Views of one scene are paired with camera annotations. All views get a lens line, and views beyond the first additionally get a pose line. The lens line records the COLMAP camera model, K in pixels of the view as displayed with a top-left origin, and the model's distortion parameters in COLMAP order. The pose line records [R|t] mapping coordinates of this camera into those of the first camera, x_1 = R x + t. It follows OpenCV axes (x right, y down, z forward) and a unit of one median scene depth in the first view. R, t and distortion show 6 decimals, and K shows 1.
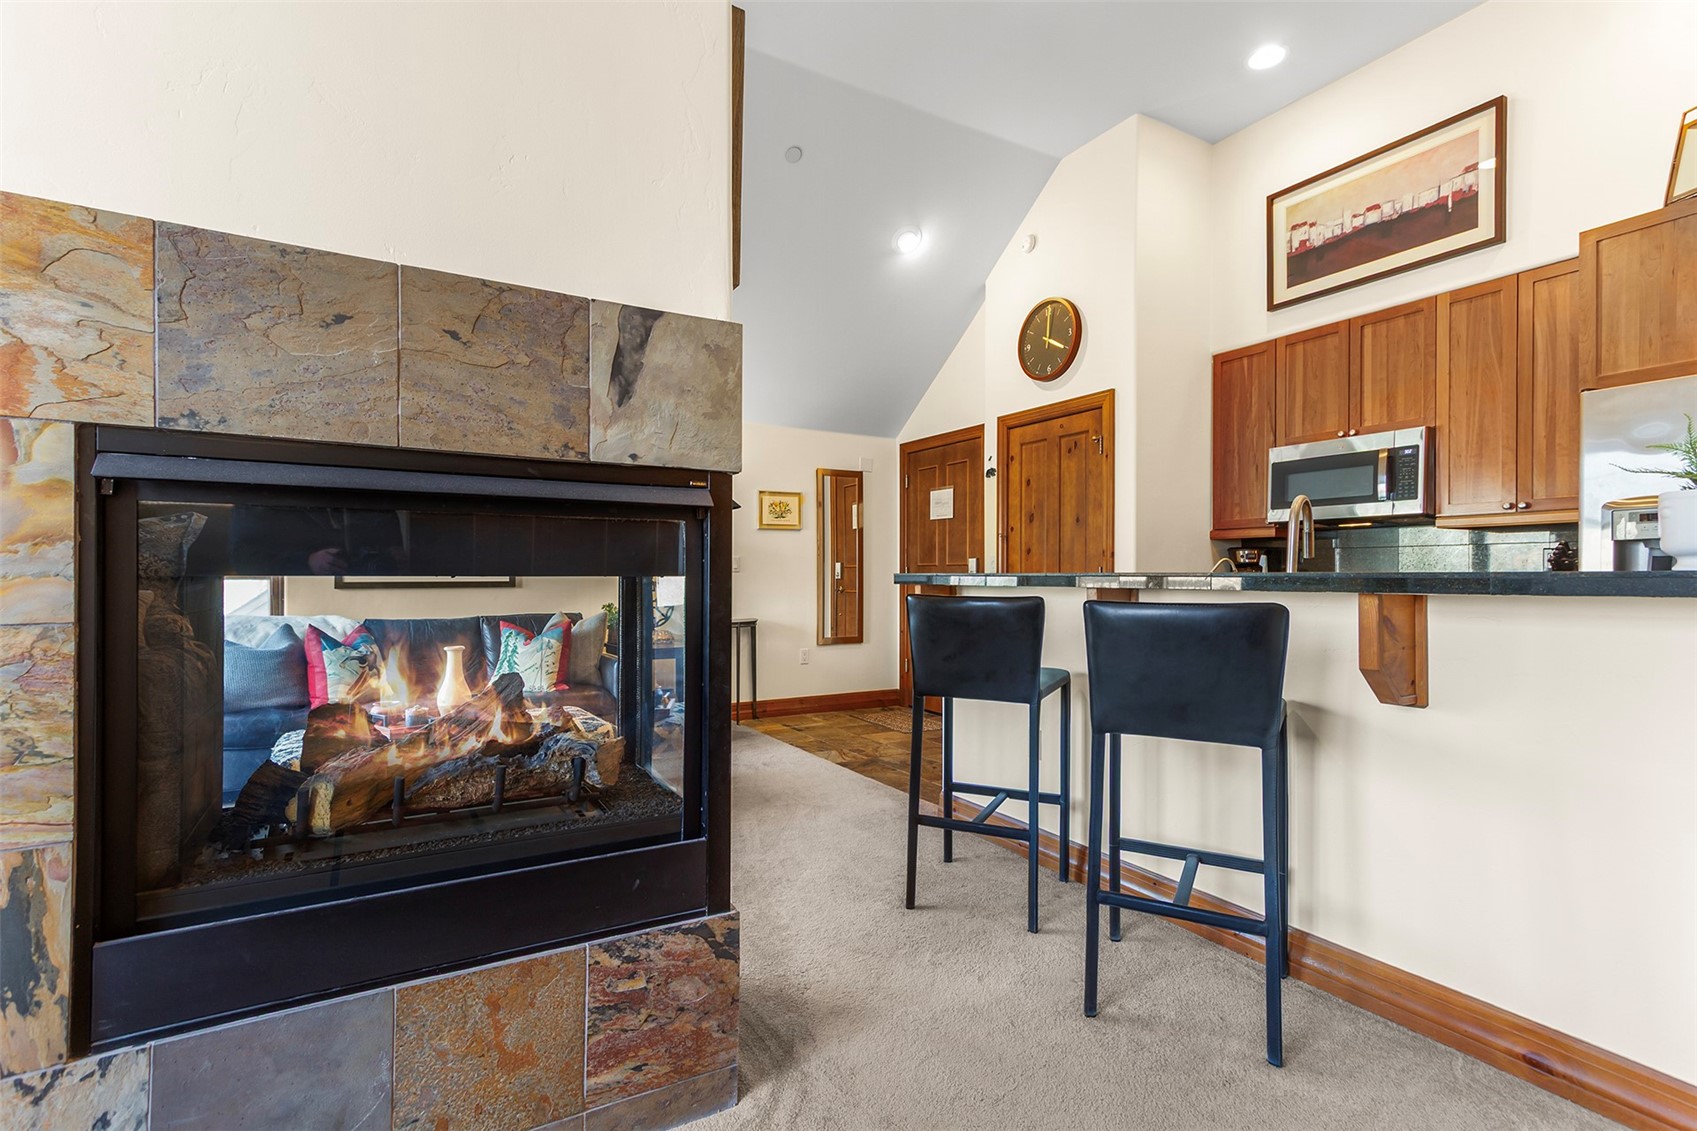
lens RADIAL K [[794.4, 0, 833.2], [0, 794.4, 577.2], [0, 0, 1]] dist [0.026567, 0.000001]
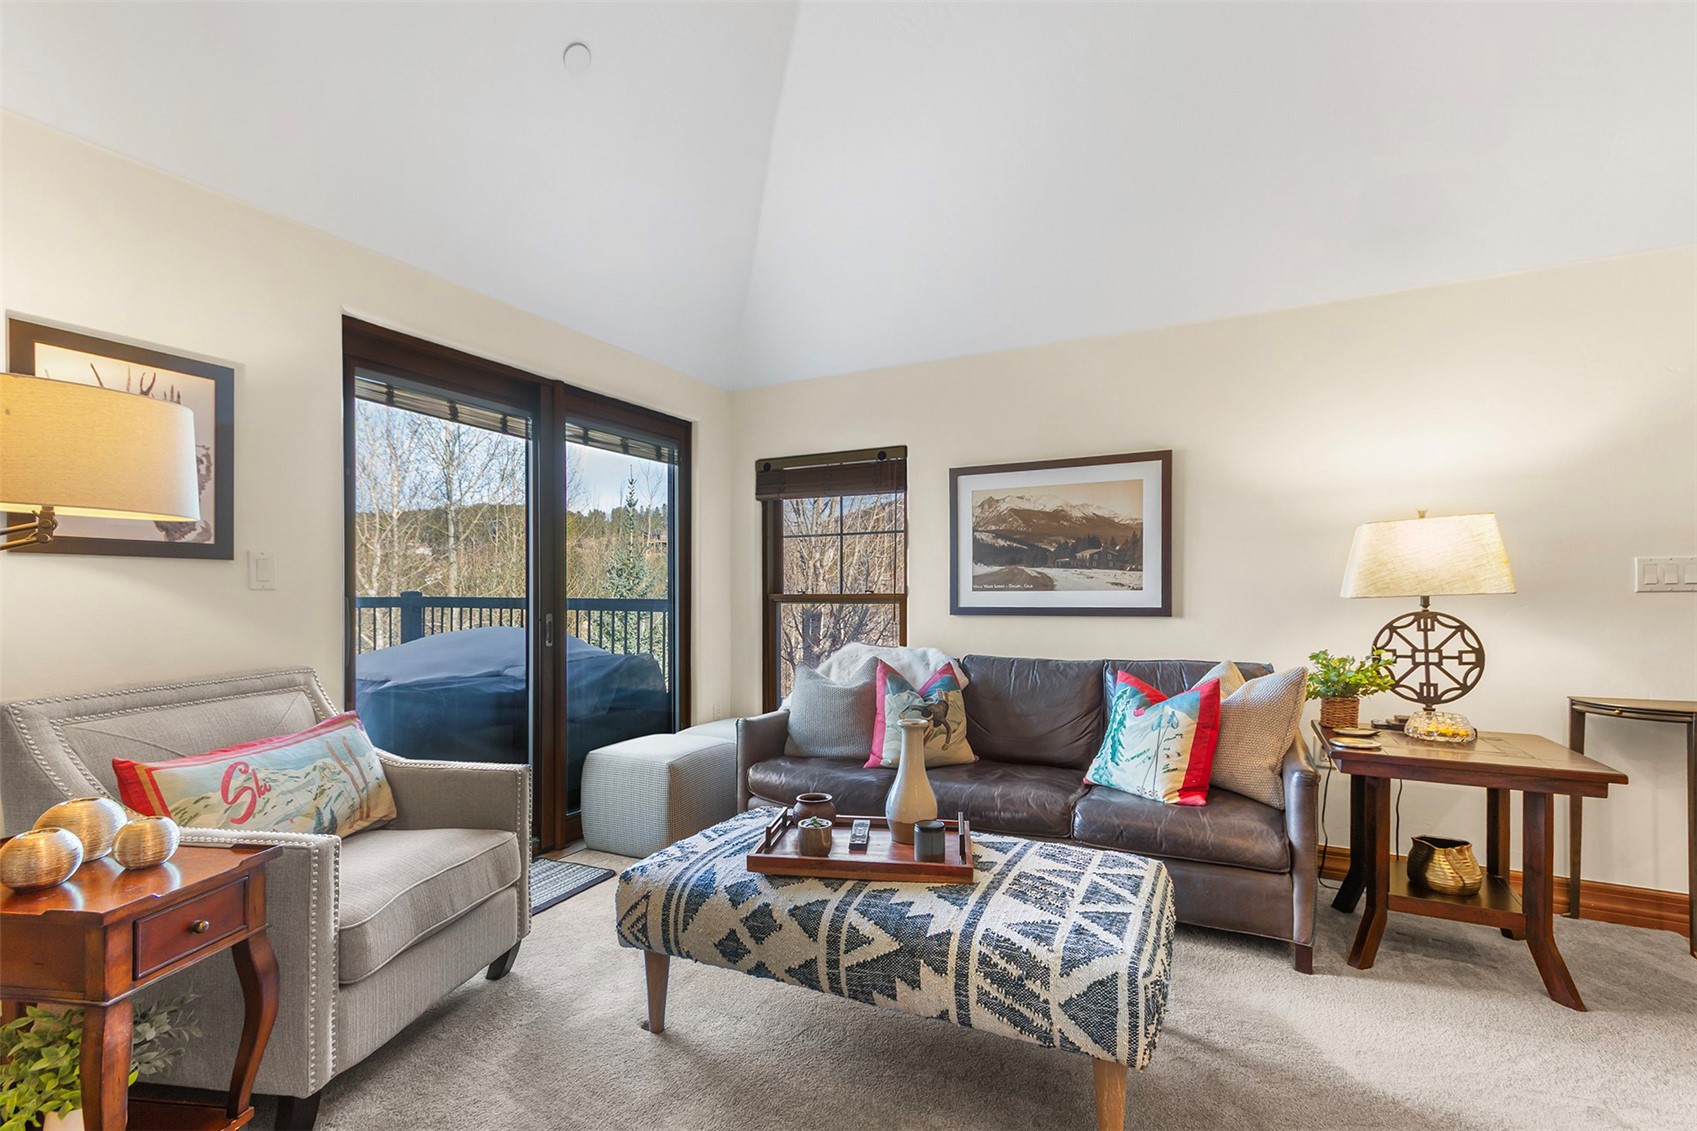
lens RADIAL K [[794.4, 0, 864.4], [0, 794.4, 589.8], [0, 0, 1]] dist [0.026567, 0.000001]
pose [[0.538171, -0.005429, -0.842818, 0.019754], [-0.000733, 0.999976, -0.006910, -0.012730], [0.842835, 0.004337, 0.538154, 1.469156]]
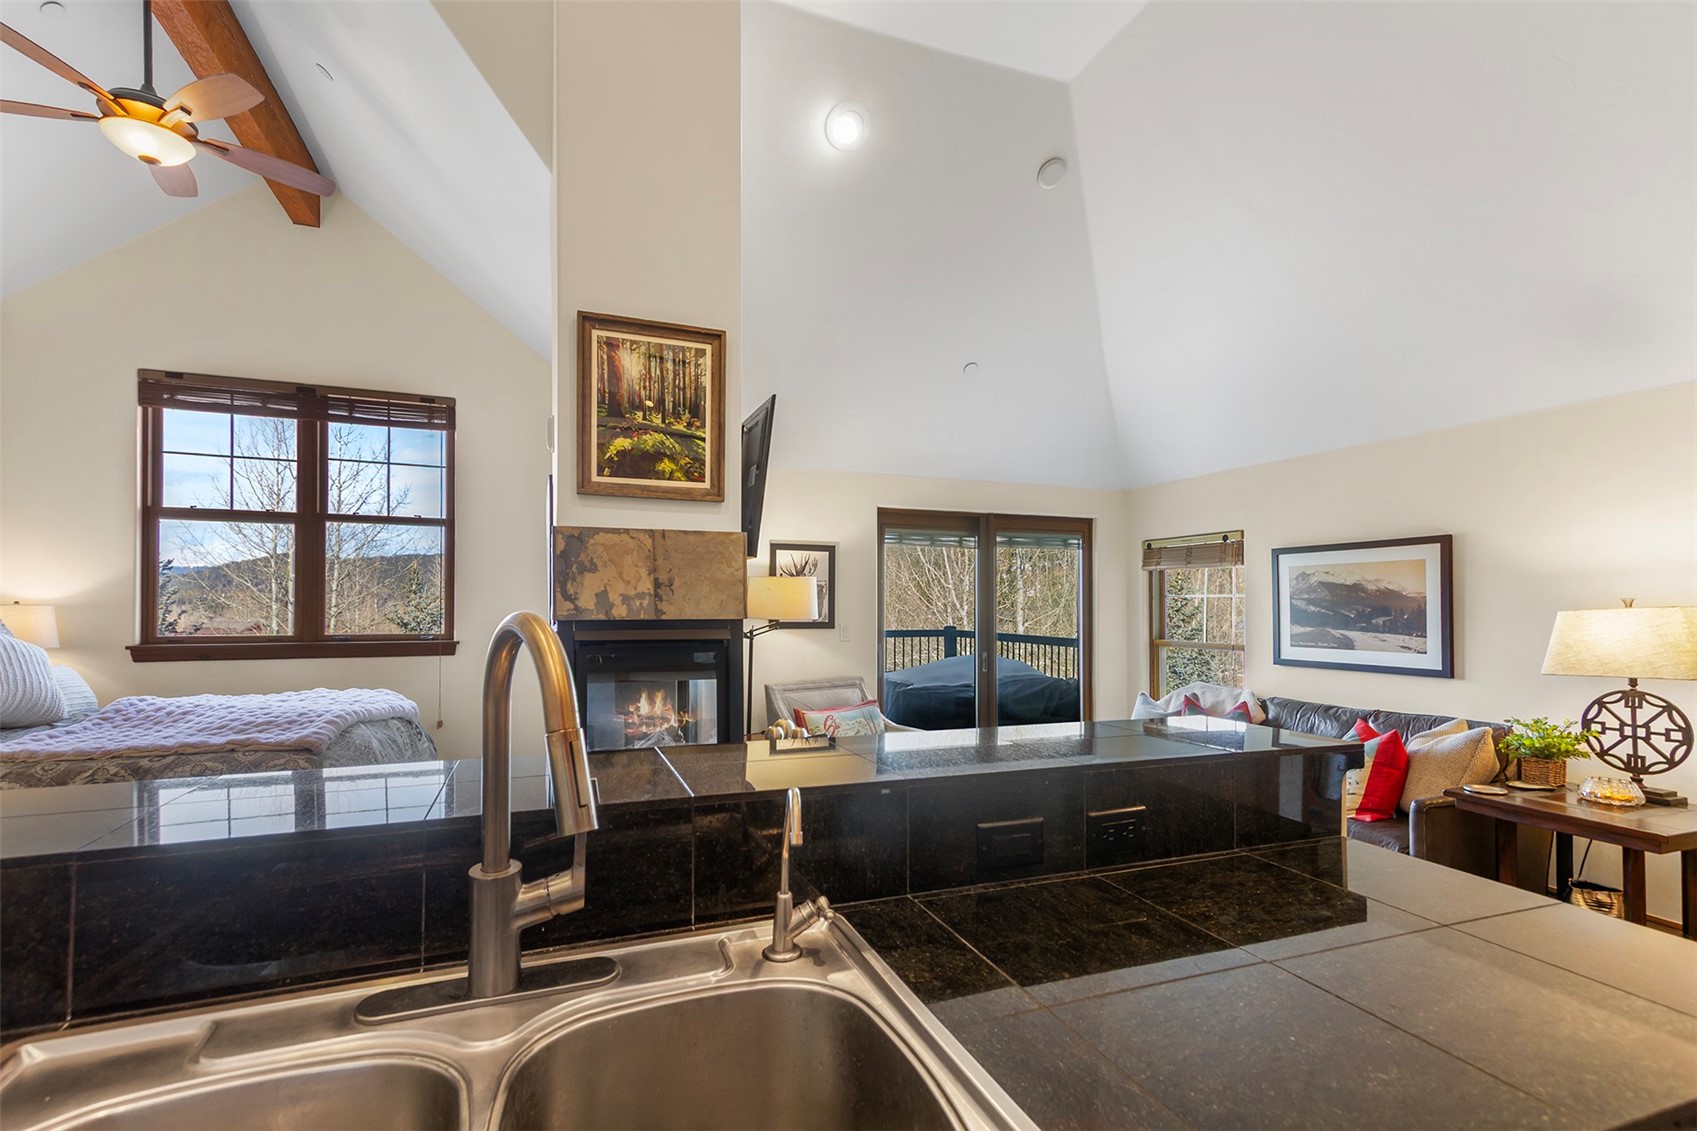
lens RADIAL K [[794.4, 0, 849.4], [0, 794.4, 601.1], [0, 0, 1]] dist [0.026567, 0.000001]
pose [[-0.150880, -0.007327, -0.988525, 1.392088], [-0.006632, 0.999958, -0.006400, -0.164869], [0.988530, 0.005590, -0.150922, 1.840843]]
